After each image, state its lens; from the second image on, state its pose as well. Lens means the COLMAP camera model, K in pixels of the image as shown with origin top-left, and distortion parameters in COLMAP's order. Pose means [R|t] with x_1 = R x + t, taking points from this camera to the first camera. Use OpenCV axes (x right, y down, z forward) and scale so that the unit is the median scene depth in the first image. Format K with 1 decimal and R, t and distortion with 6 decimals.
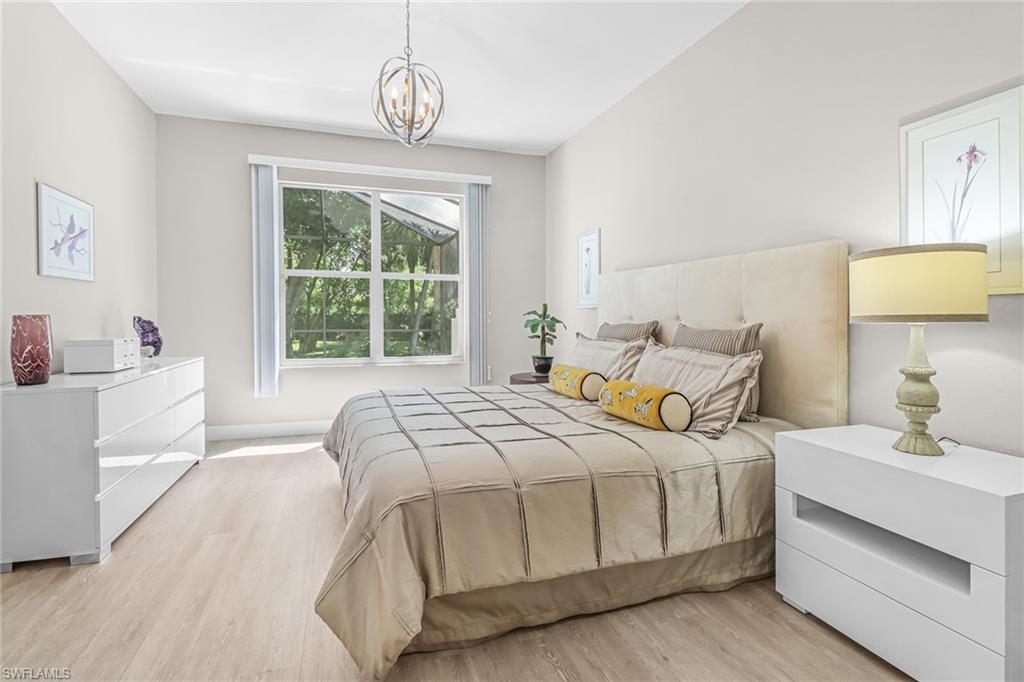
lens RADIAL K [[503.9, 0, 508.7], [0, 503.9, 297.1], [0, 0, 1]] dist [0.002361, -0.024614]
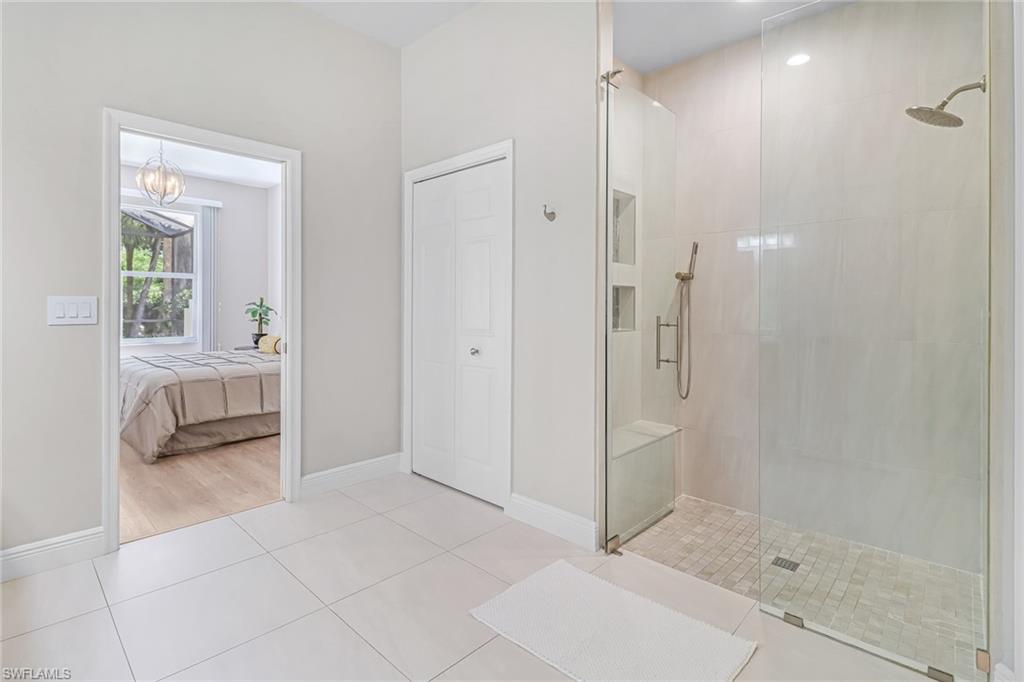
lens RADIAL K [[503.9, 0, 508.7], [0, 503.9, 297.1], [0, 0, 1]] dist [0.002361, -0.024614]
pose [[0.894500, 0.007458, 0.447006, 0.060728], [-0.015710, 0.999768, 0.014757, -0.020924], [-0.446792, -0.020223, 0.894409, -0.629013]]
